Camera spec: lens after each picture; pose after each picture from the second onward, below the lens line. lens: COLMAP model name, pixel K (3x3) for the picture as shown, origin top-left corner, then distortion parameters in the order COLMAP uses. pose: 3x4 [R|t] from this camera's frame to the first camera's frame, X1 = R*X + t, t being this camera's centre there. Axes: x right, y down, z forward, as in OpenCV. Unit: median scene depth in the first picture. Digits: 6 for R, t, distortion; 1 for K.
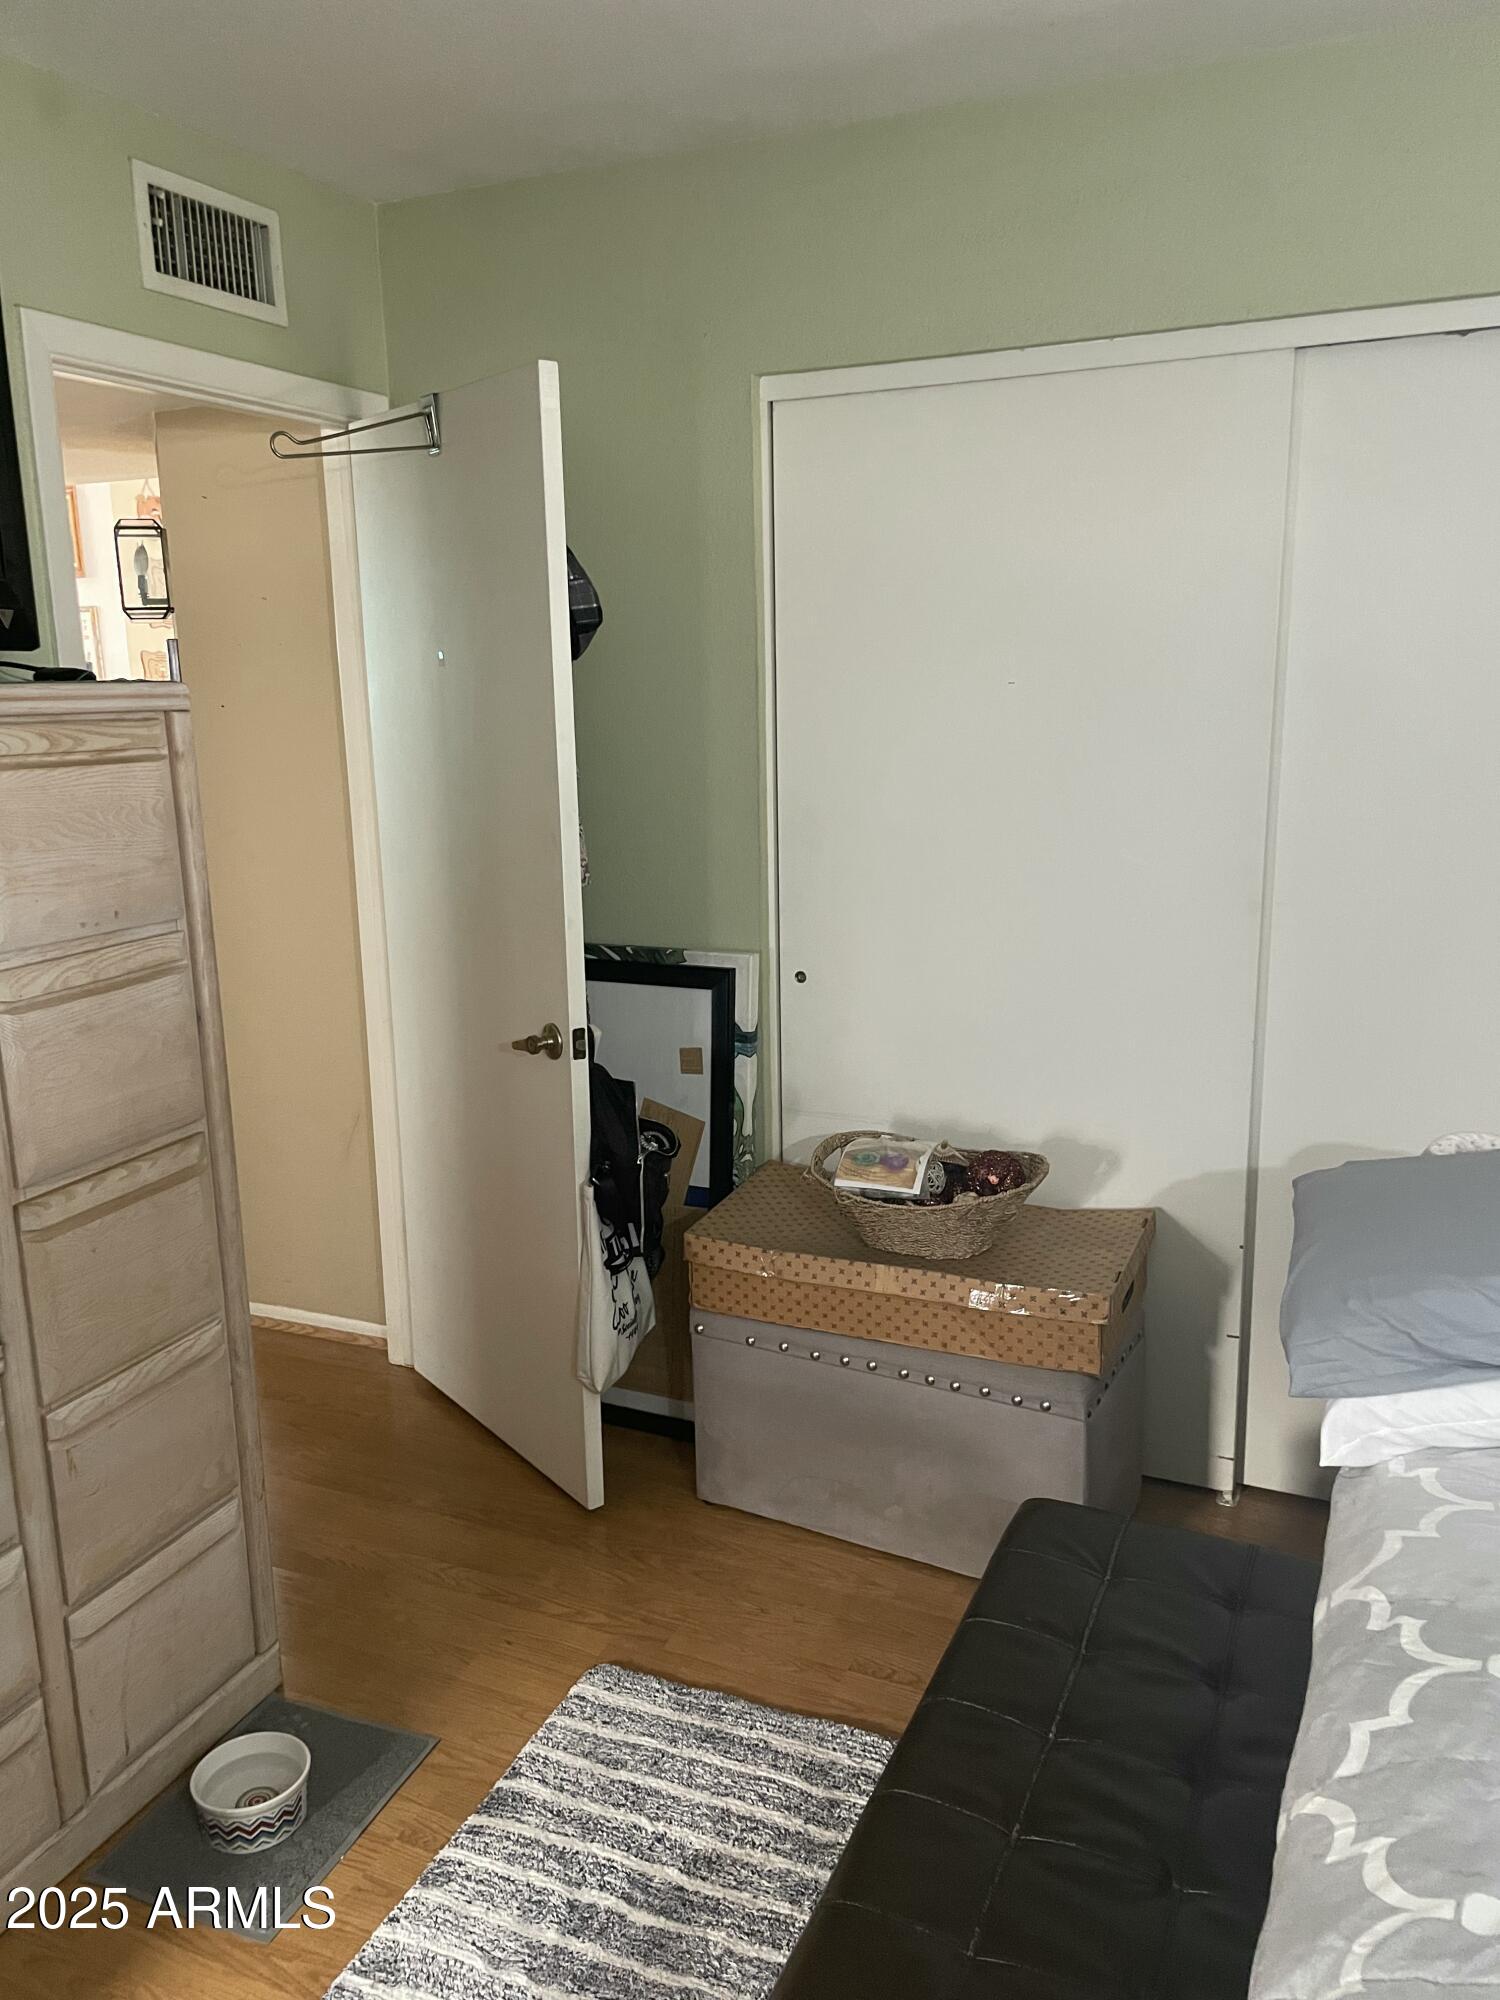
lens RADIAL K [[1497.7, 0, 750.3], [0, 1497.7, 1001.2], [0, 0, 1]] dist [0.056210, -0.055656]
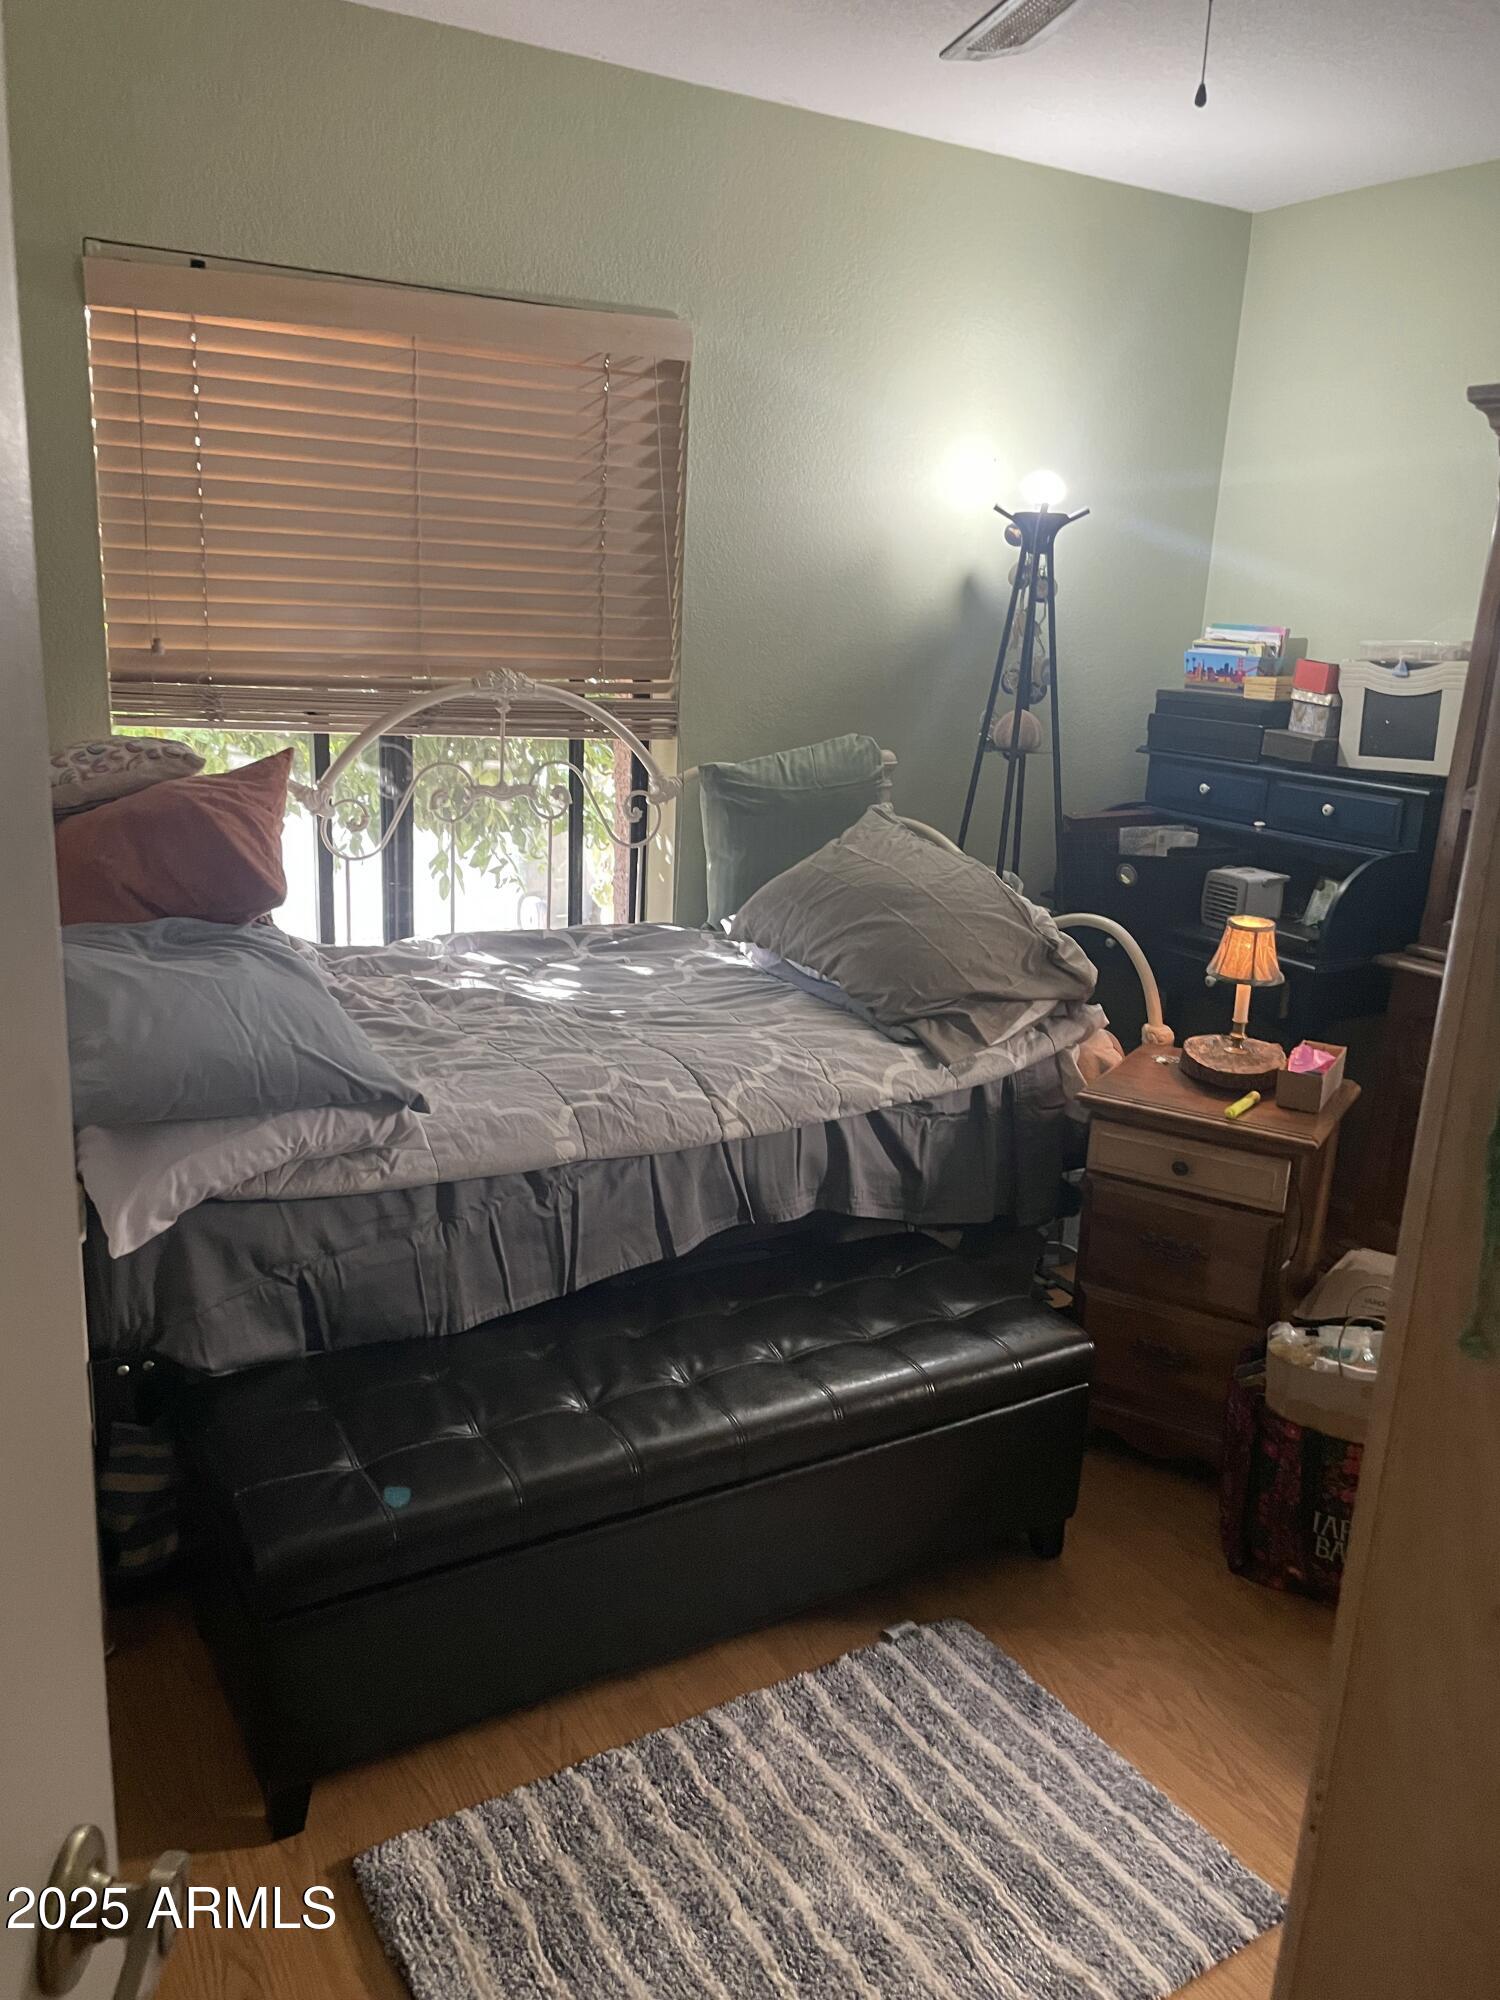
lens RADIAL K [[1497.7, 0, 747.7], [0, 1497.7, 1000.4], [0, 0, 1]] dist [0.056210, -0.055656]
pose [[-0.815194, -0.174925, 0.552141, -0.461519], [0.089726, 0.903652, 0.418762, -0.277102], [-0.572195, 0.390914, -0.720957, 1.475203]]
